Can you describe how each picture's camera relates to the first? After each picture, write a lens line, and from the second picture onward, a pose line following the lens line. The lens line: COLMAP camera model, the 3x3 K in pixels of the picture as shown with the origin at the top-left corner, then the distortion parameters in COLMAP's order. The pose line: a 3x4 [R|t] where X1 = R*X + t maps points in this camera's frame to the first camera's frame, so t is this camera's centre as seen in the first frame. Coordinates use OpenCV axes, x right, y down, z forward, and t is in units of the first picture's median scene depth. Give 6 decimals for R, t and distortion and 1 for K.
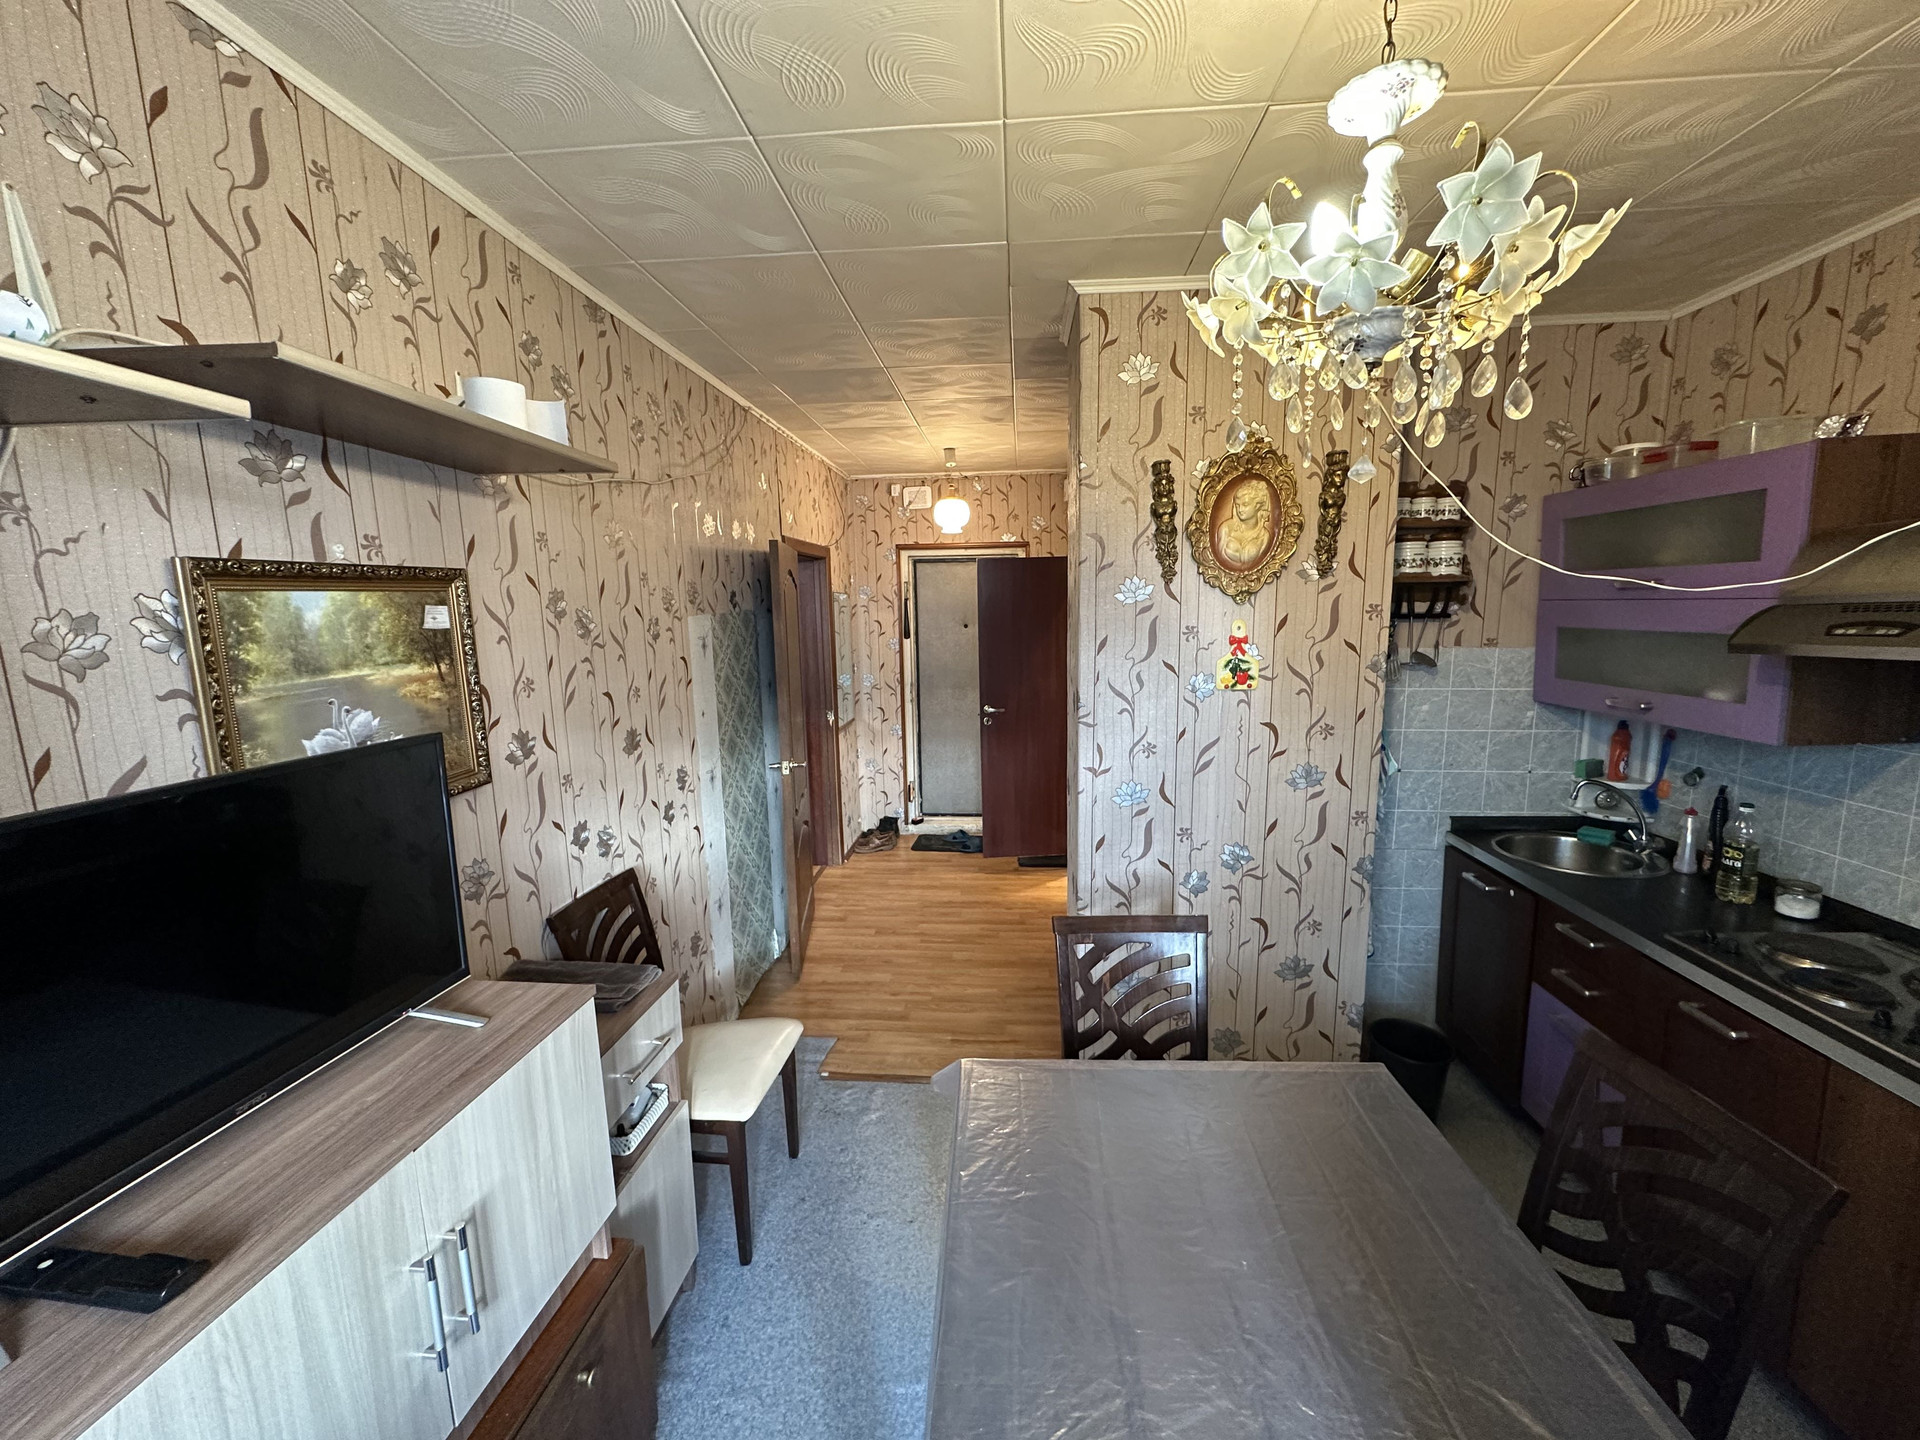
lens RADIAL K [[768.1, 0, 960.6], [0, 768.1, 718.5], [0, 0, 1]] dist [-0.003558, 0.000466]
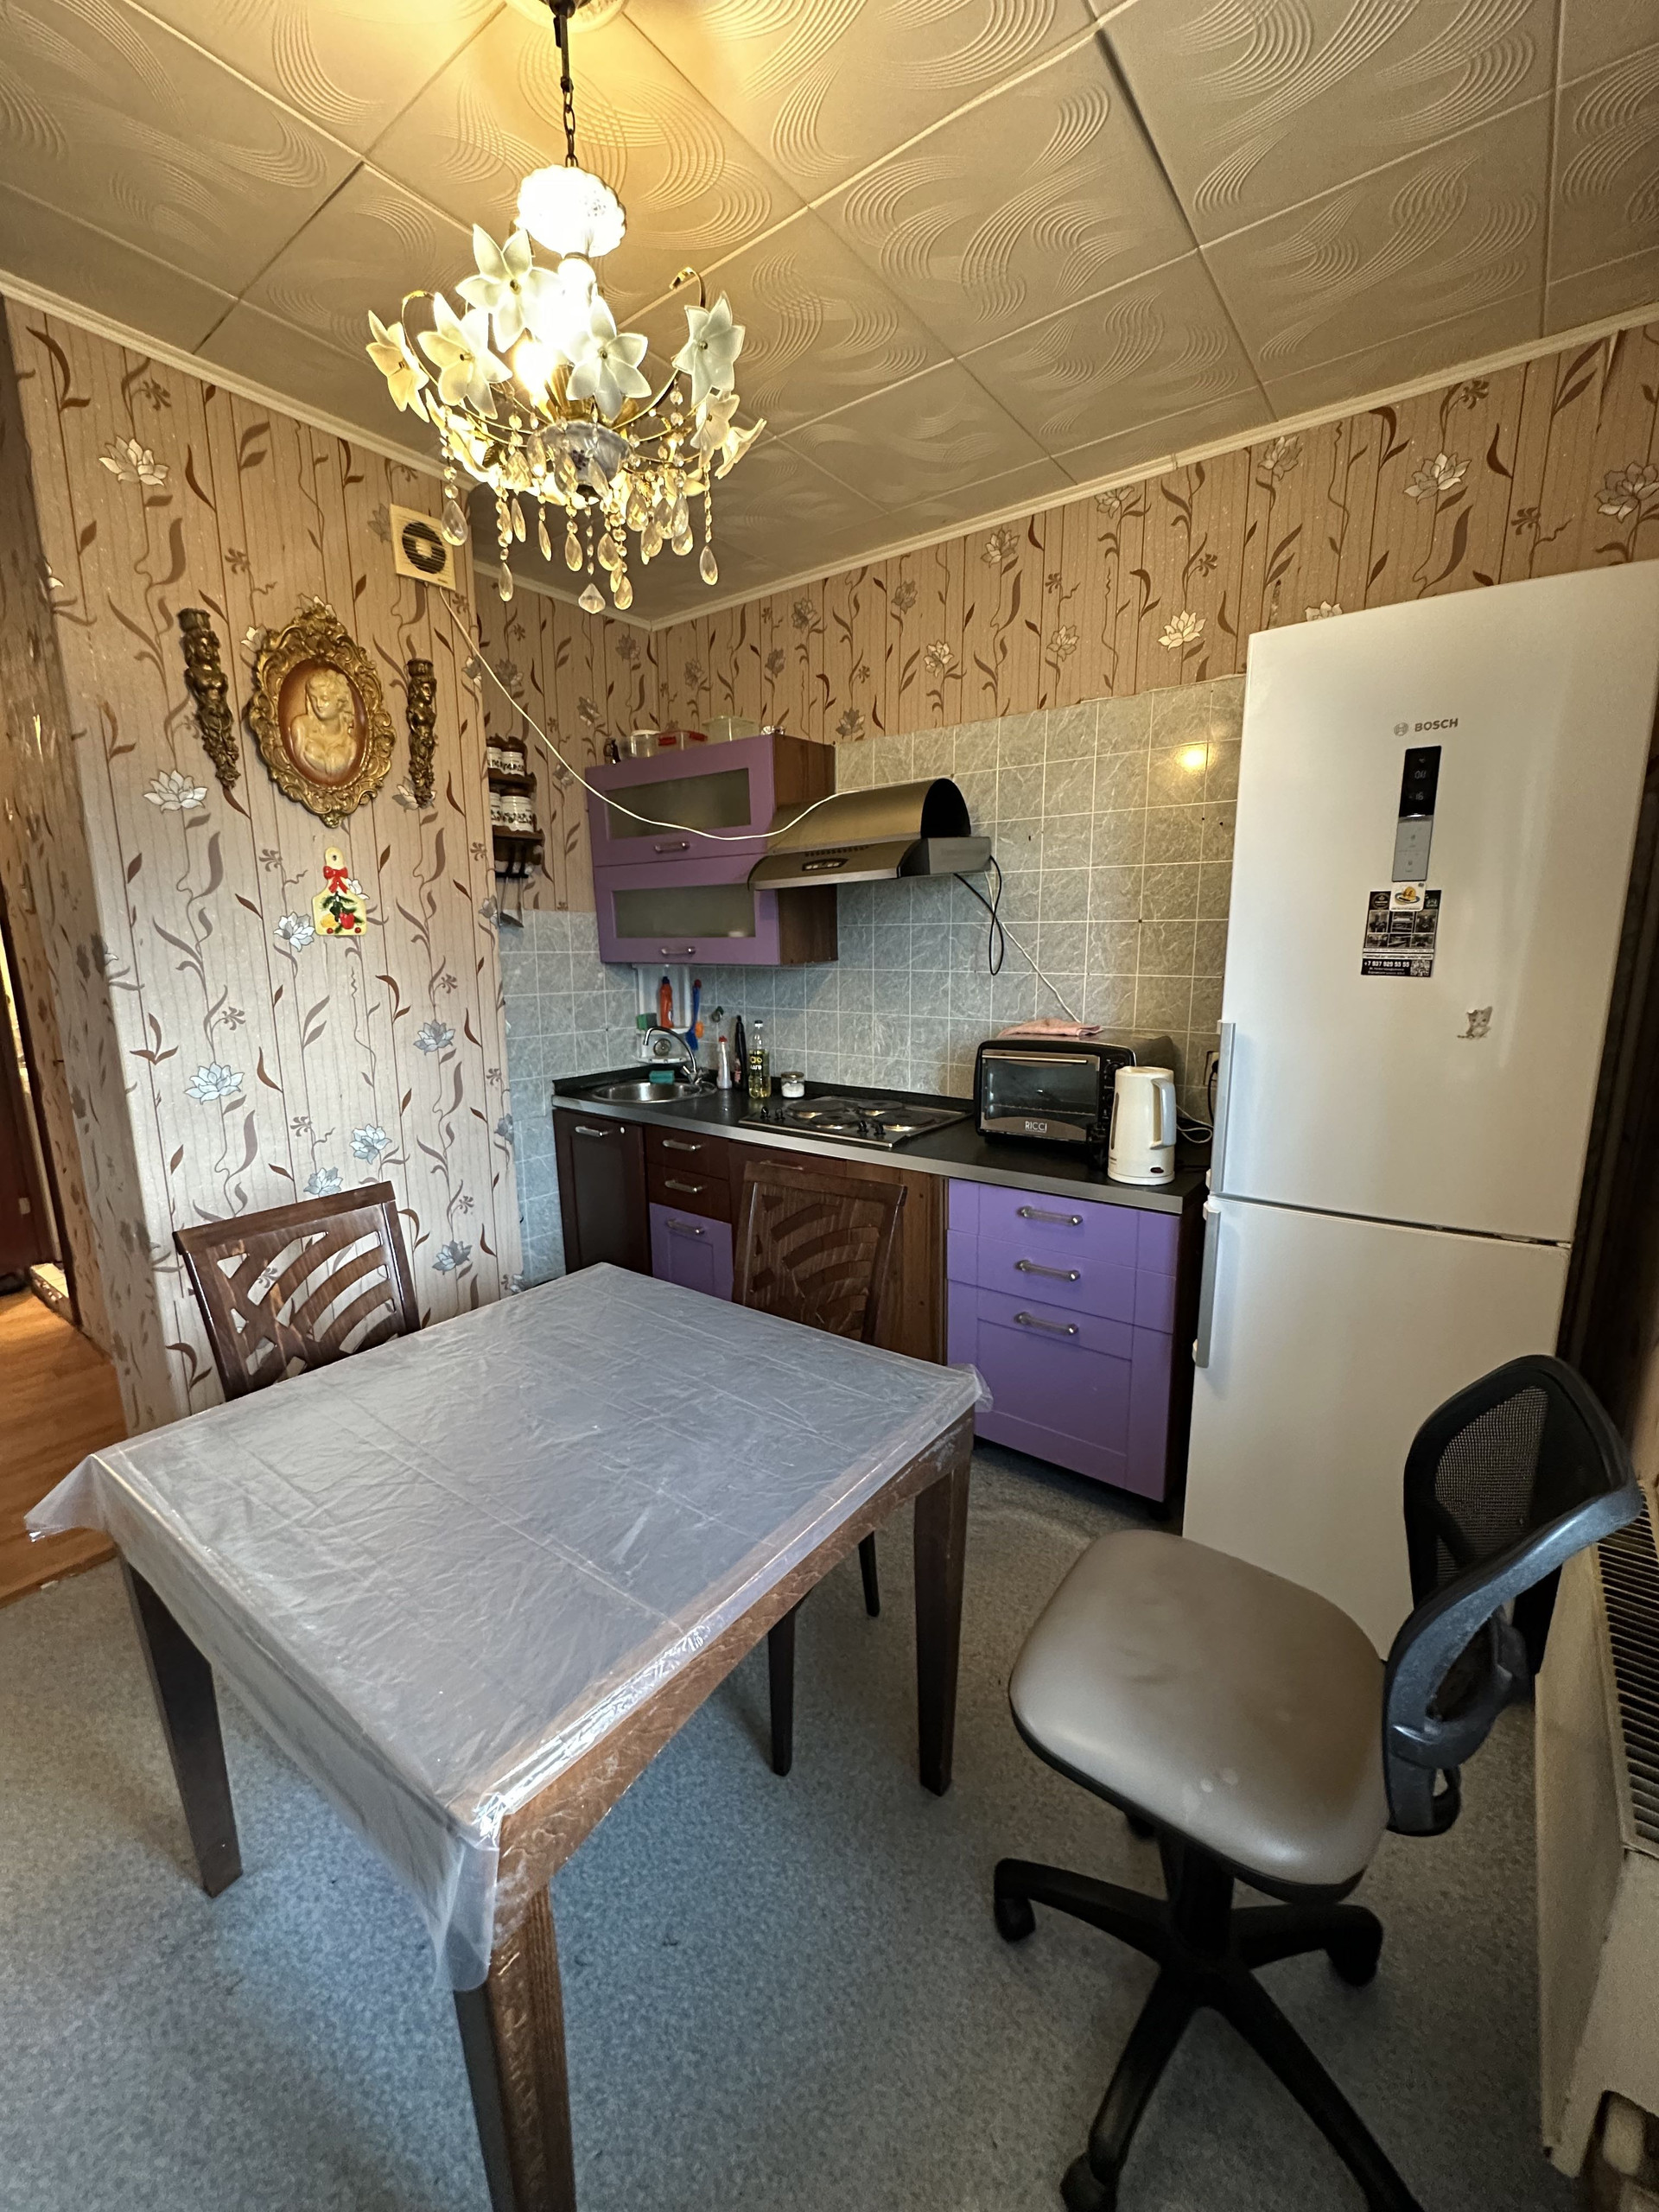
lens RADIAL K [[885.0, 0, 831.4], [0, 885.0, 1106.4], [0, 0, 1]] dist [-0.003558, 0.000466]
pose [[0.543809, -0.143140, 0.826912, -0.162069], [0.120433, 0.988458, 0.091903, 0.119695], [-0.830523, 0.049610, 0.554771, 0.055644]]
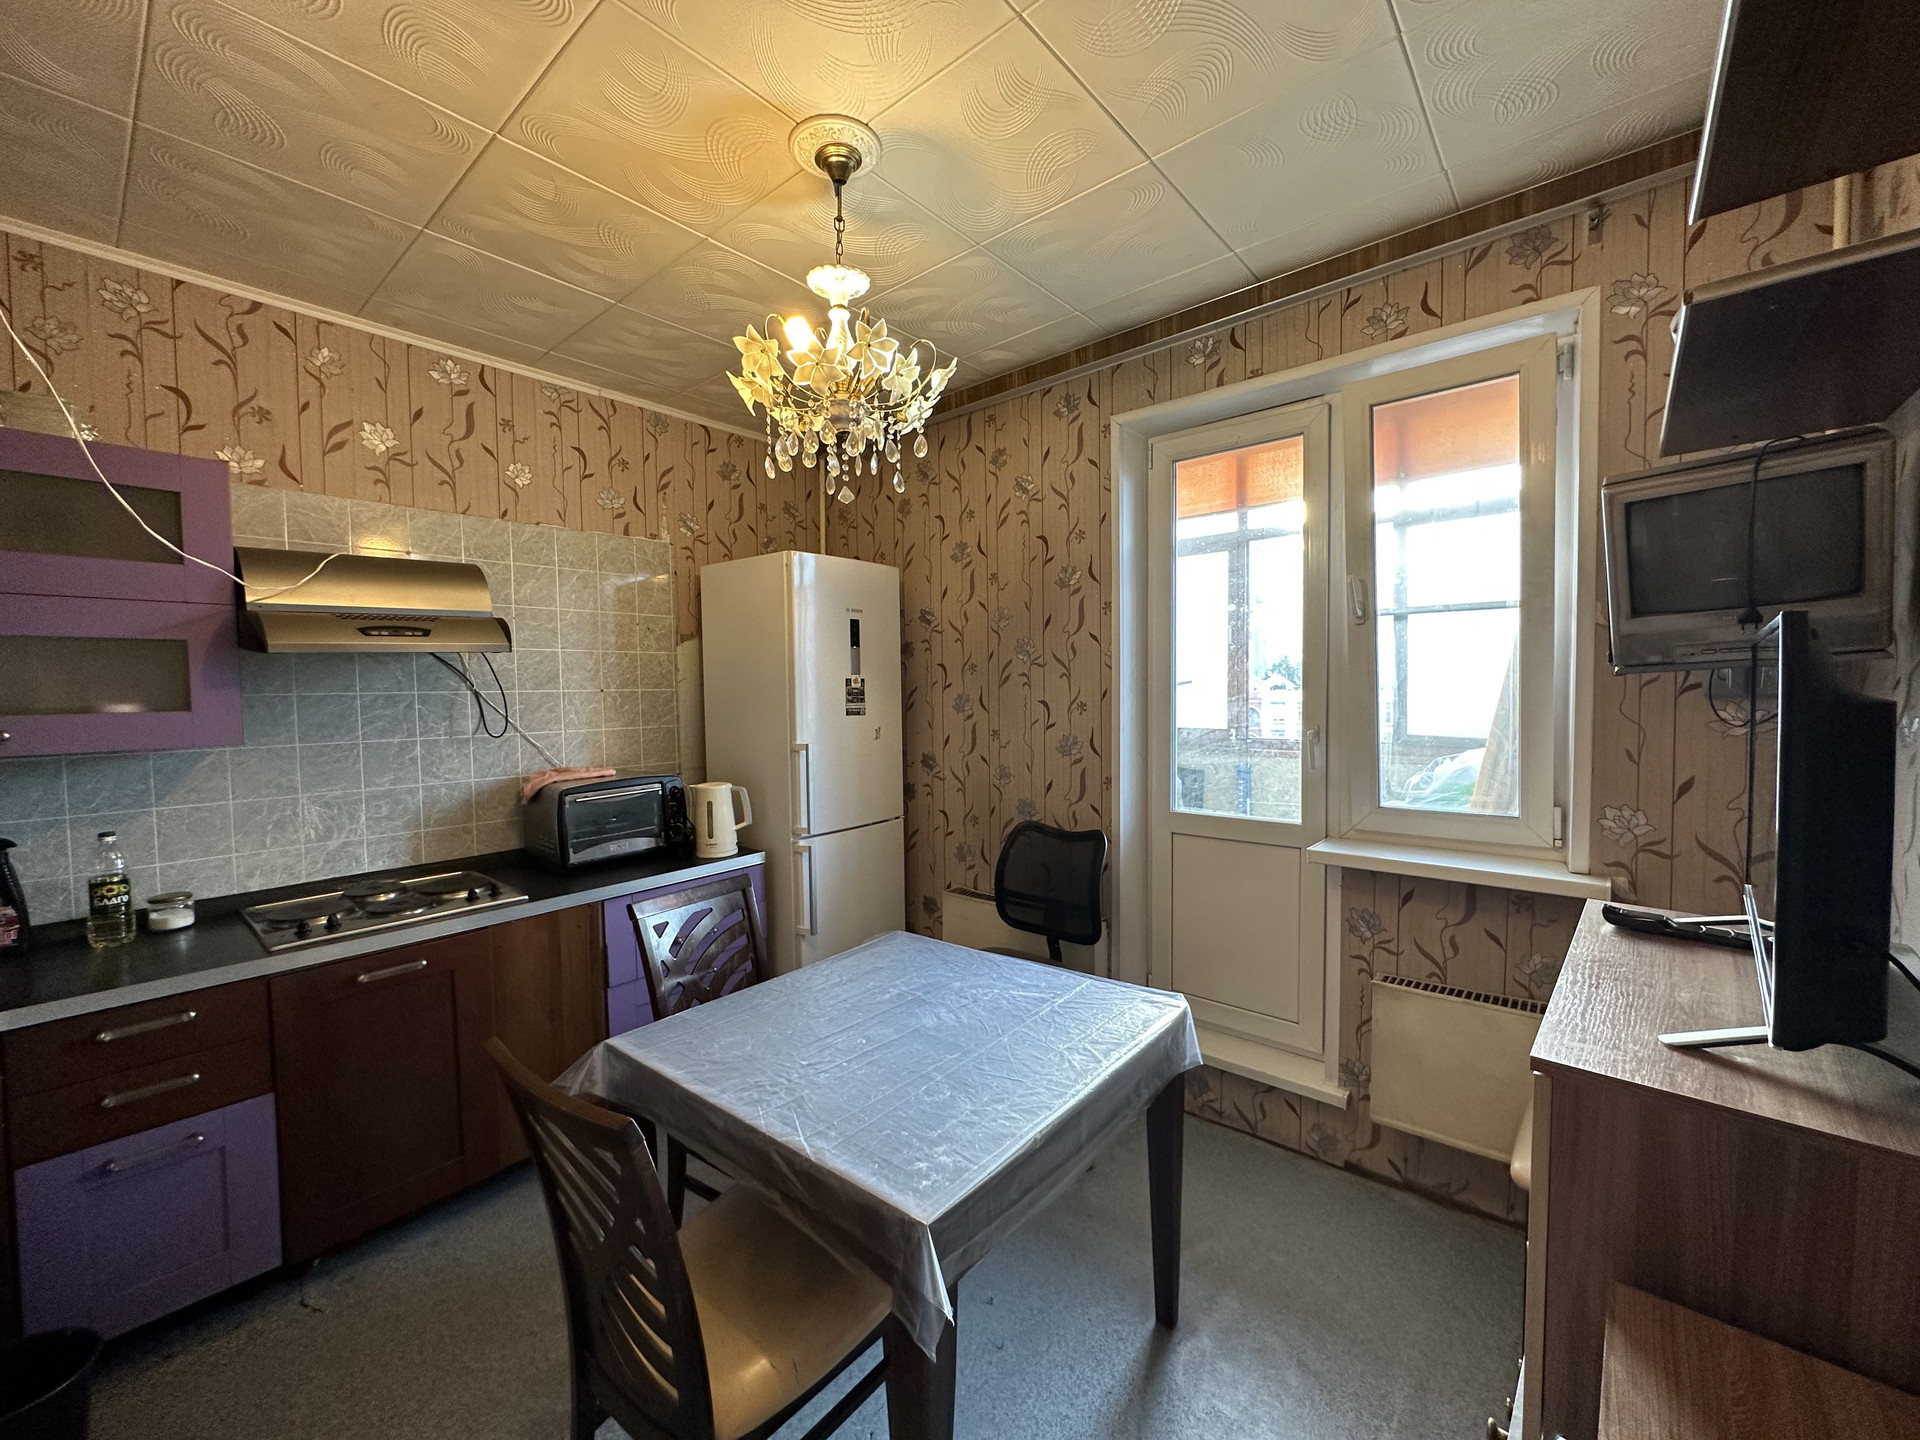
lens RADIAL K [[768.1, 0, 960.7], [0, 768.1, 715.8], [0, 0, 1]] dist [-0.003558, 0.000466]
pose [[-0.808867, 0.007343, 0.587945, -0.277742], [0.115269, 0.982500, 0.146311, -0.034766], [-0.576582, 0.186118, -0.795559, 1.002978]]
